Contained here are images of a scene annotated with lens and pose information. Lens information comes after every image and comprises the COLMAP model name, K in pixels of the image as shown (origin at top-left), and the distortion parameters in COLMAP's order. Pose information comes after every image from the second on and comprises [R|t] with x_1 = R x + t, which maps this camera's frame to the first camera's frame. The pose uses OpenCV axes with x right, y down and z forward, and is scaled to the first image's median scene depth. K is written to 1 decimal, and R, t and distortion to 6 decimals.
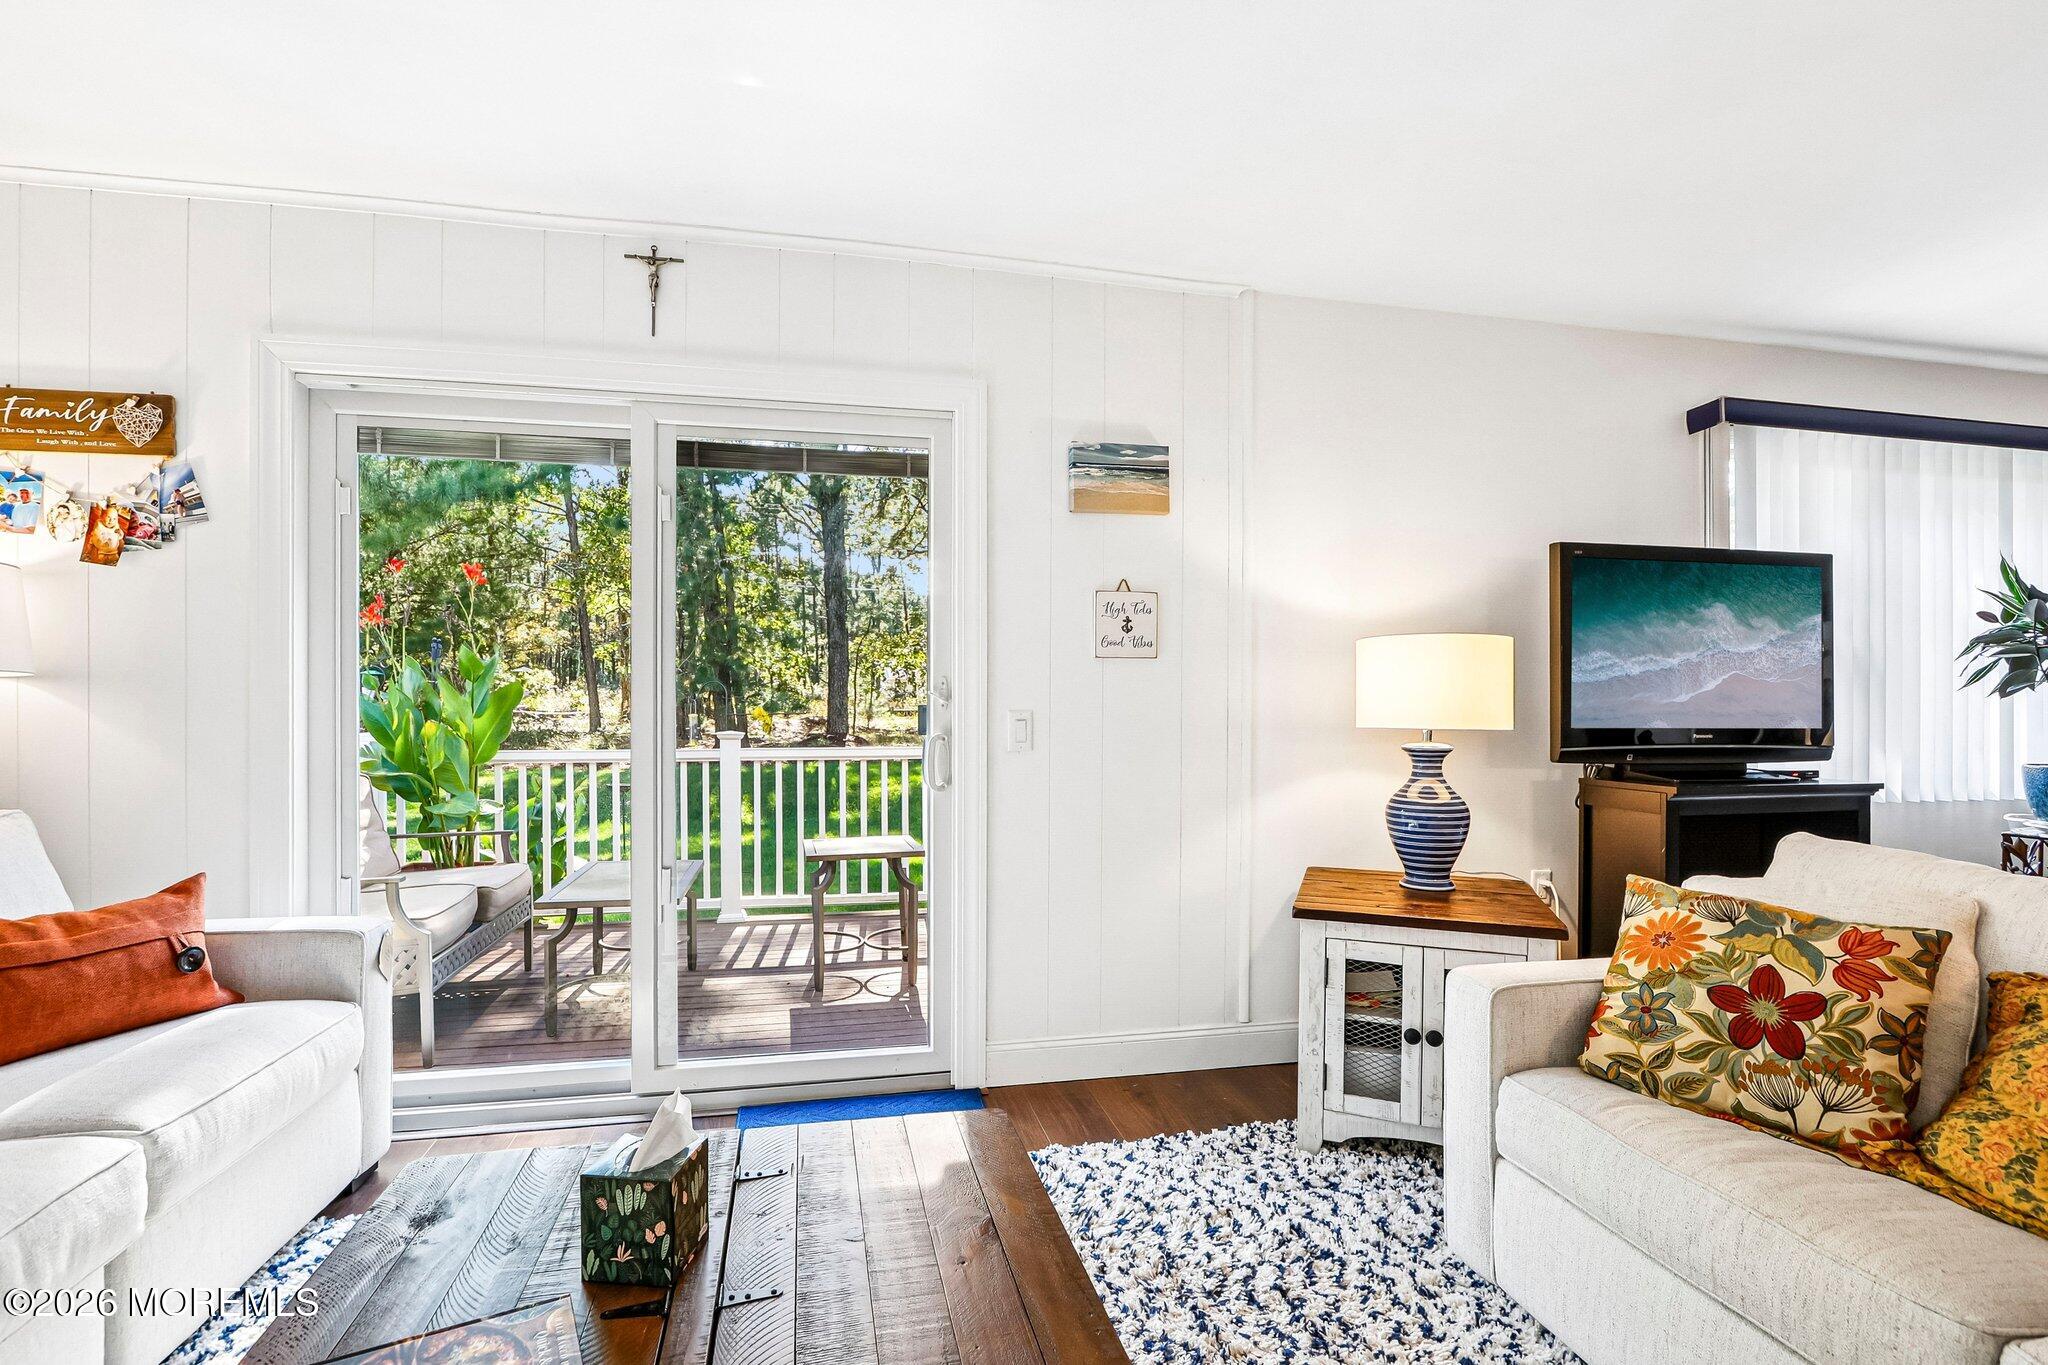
lens RADIAL K [[964.2, 0, 1016.2], [0, 964.2, 702.7], [0, 0, 1]] dist [-0.015983, 0.001808]
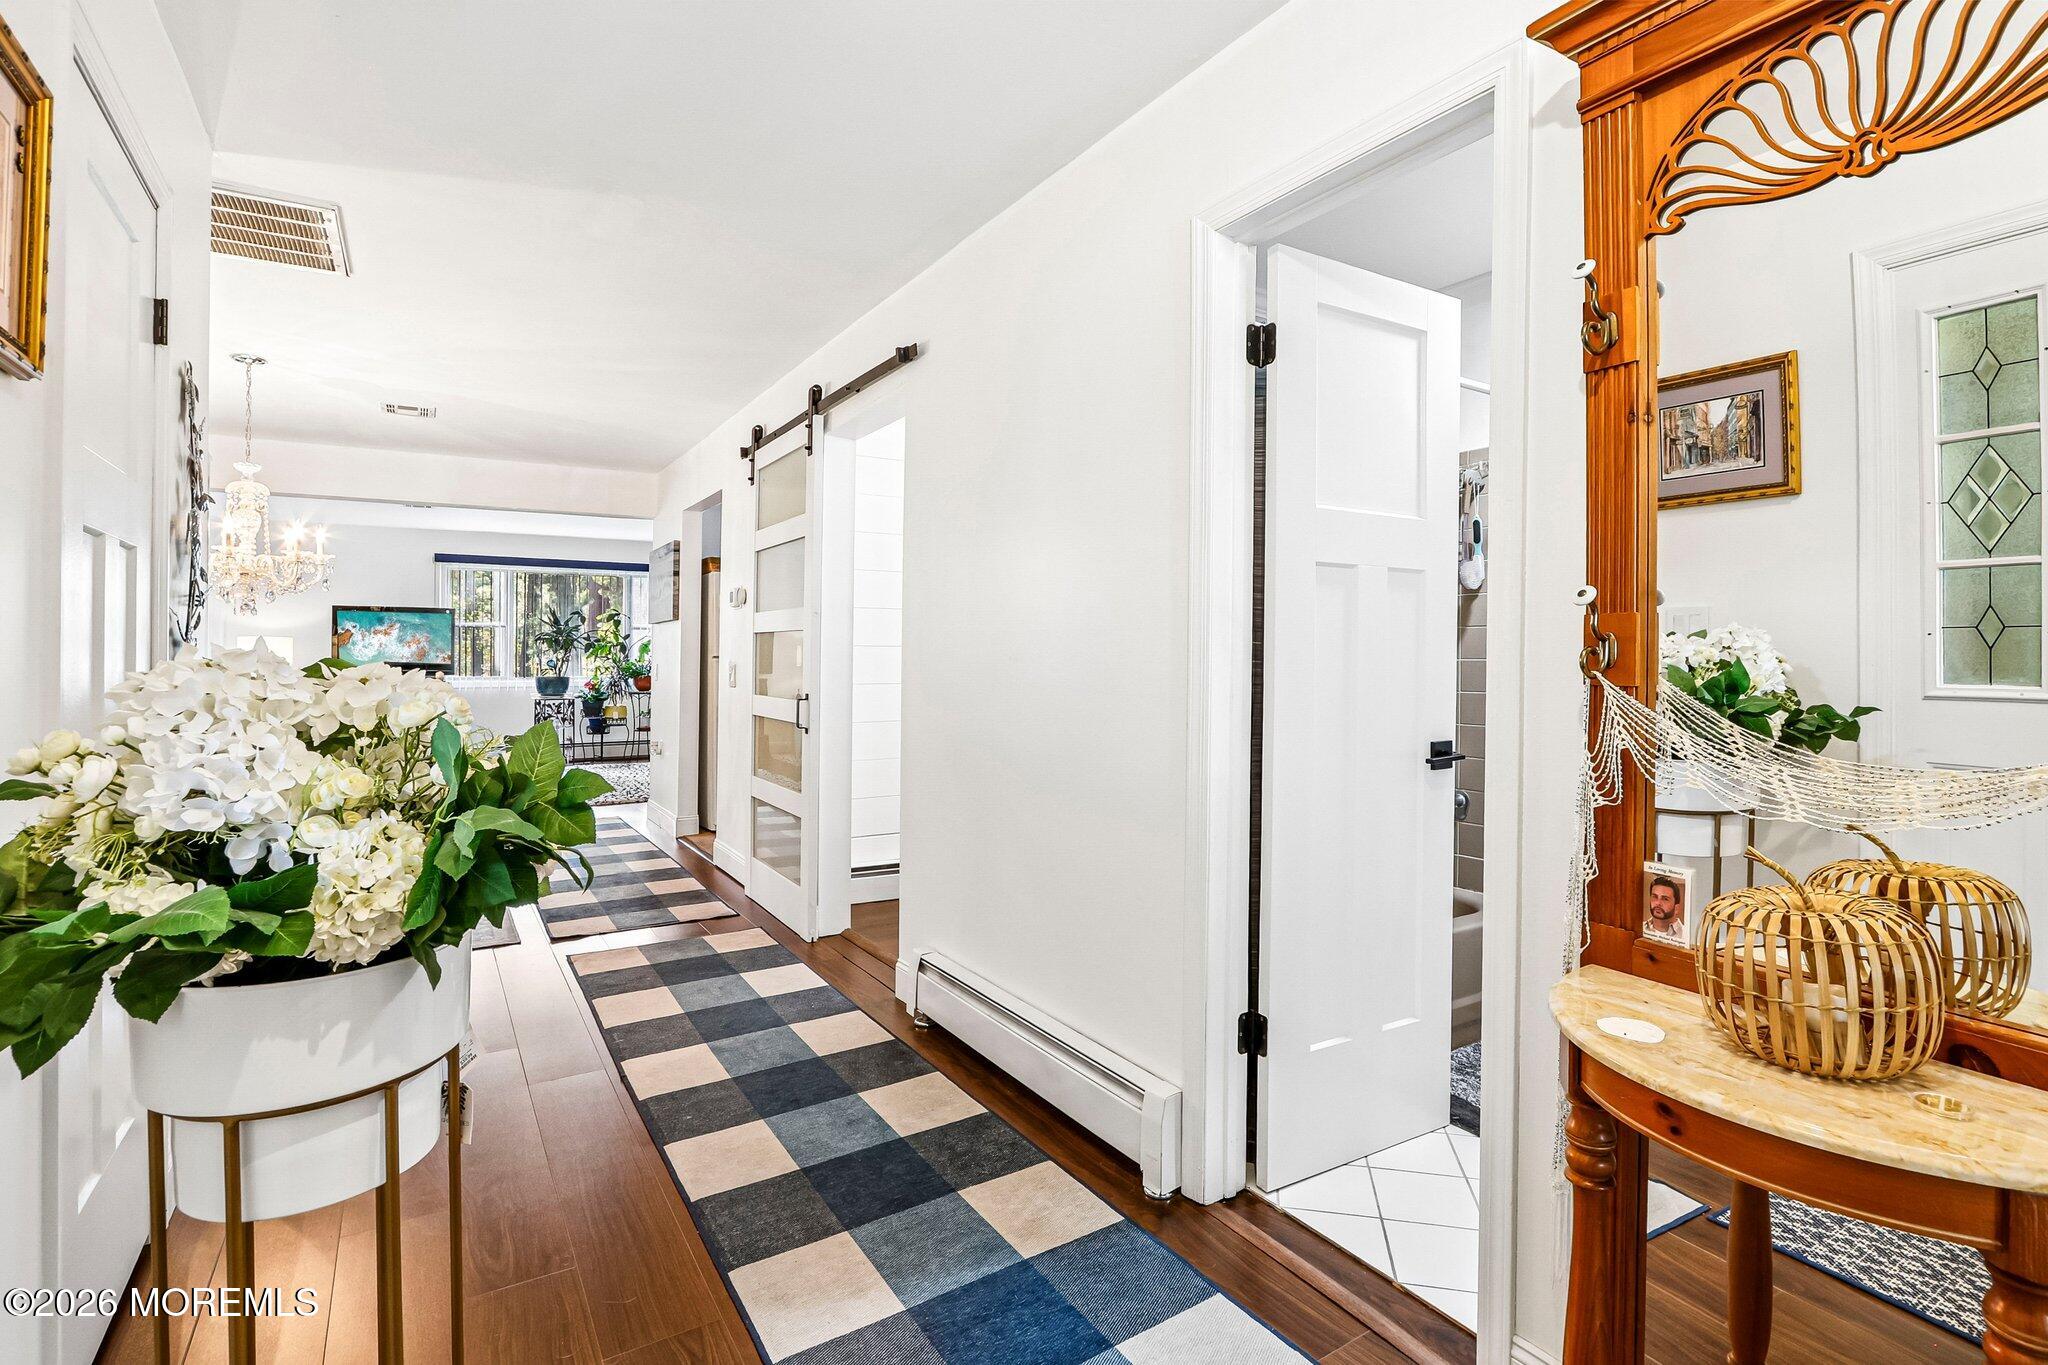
lens RADIAL K [[964.2, 0, 1012.8], [0, 964.2, 655.0], [0, 0, 1]] dist [-0.015983, 0.001808]
pose [[0.942454, -0.001997, 0.334330, 1.754743], [0.003443, 0.999987, -0.003732, 0.016036], [-0.334319, 0.004669, 0.942449, -2.934773]]
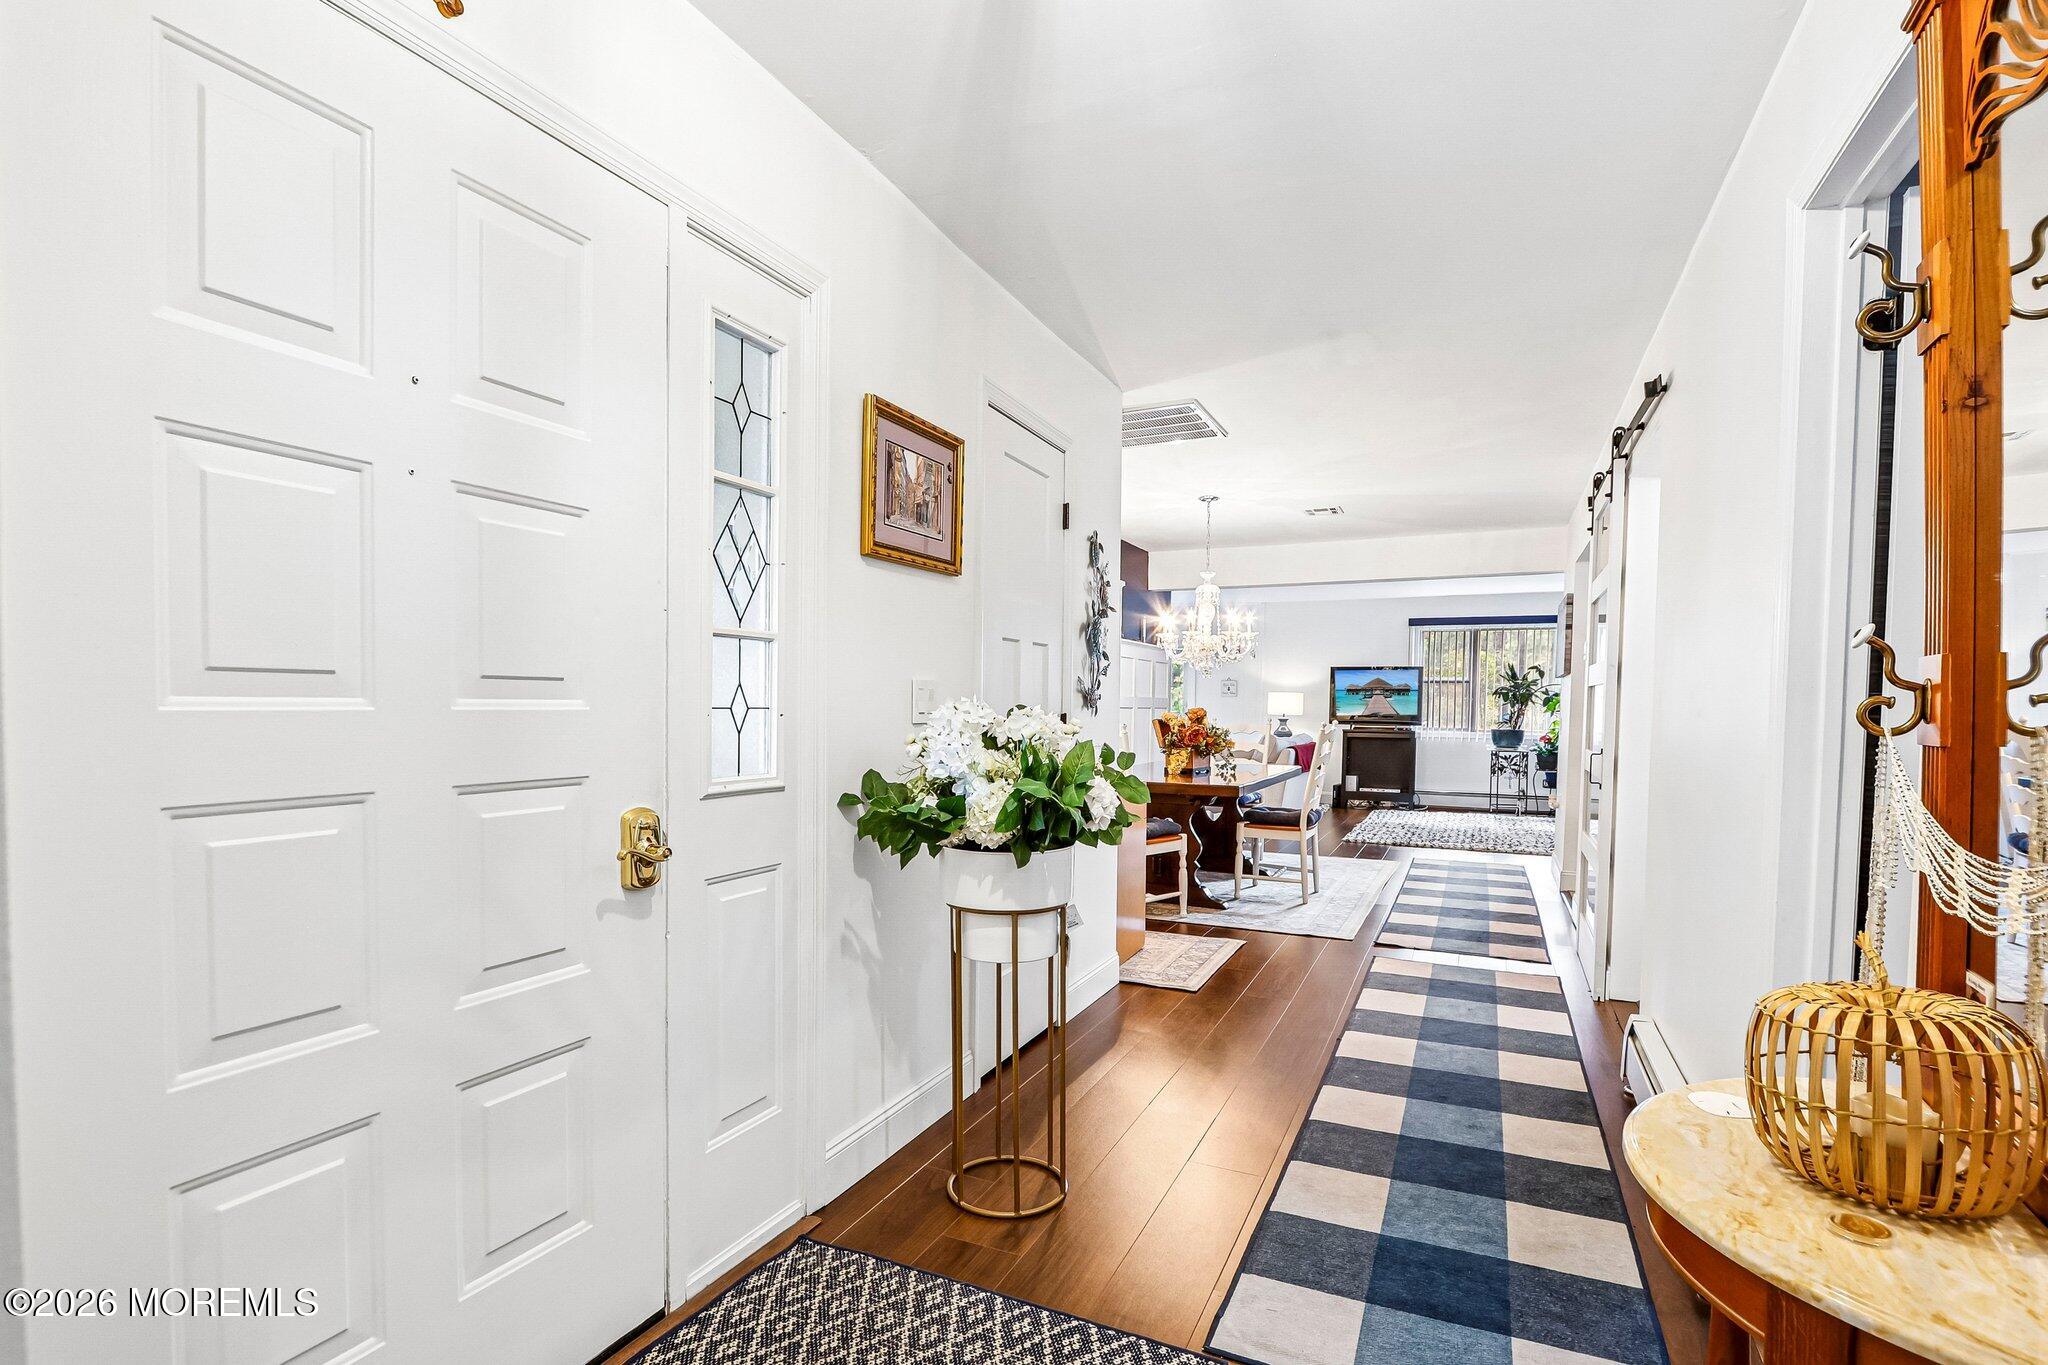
lens RADIAL K [[964.2, 0, 1020.9], [0, 964.2, 740.0], [0, 0, 1]] dist [-0.015983, 0.001808]
pose [[0.792233, 0.028401, -0.609557, 2.126726], [-0.010993, 0.999418, 0.032279, 0.018594], [0.610119, -0.018872, 0.792085, -3.104696]]
